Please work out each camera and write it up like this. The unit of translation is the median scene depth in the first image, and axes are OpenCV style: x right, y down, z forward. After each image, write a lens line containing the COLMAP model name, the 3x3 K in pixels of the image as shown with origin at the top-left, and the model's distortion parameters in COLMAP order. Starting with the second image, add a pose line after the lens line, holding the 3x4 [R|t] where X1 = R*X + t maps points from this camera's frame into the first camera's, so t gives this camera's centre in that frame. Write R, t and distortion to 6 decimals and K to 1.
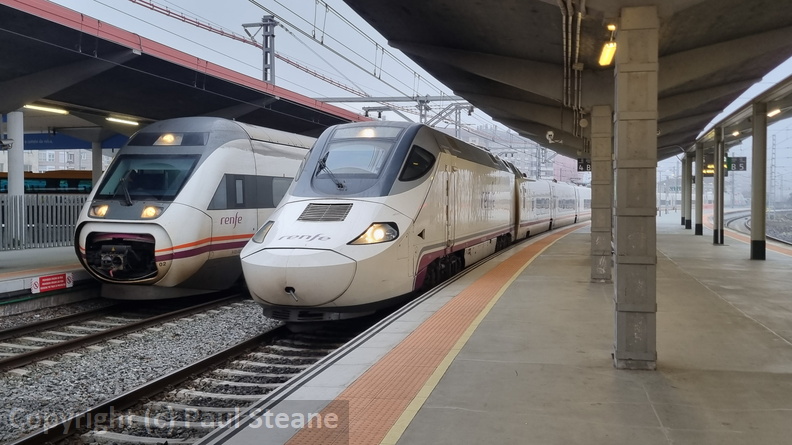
lens RADIAL K [[732.5, 0, 395.2], [0, 732.5, 218.2], [0, 0, 1]] dist [0.003829, -0.003353]
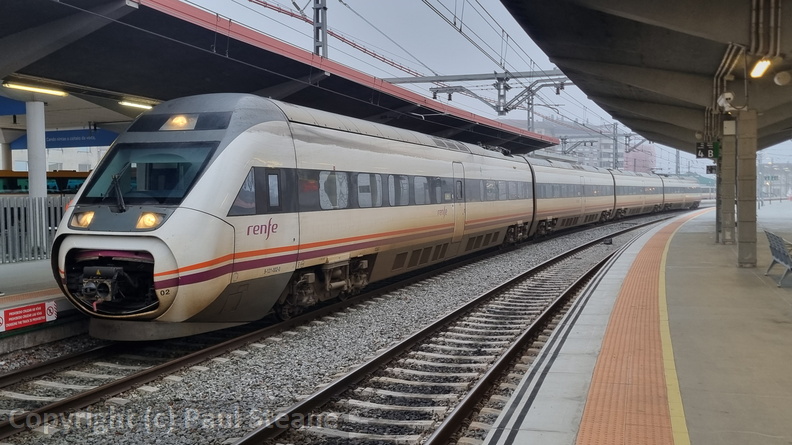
lens RADIAL K [[732.5, 0, 398.4], [0, 732.5, 224.7], [0, 0, 1]] dist [0.003829, -0.003353]
pose [[0.996763, -0.009811, -0.079801, -0.026333], [0.011078, 0.999819, 0.015453, -0.011490], [0.079635, -0.016287, 0.996691, 0.266252]]
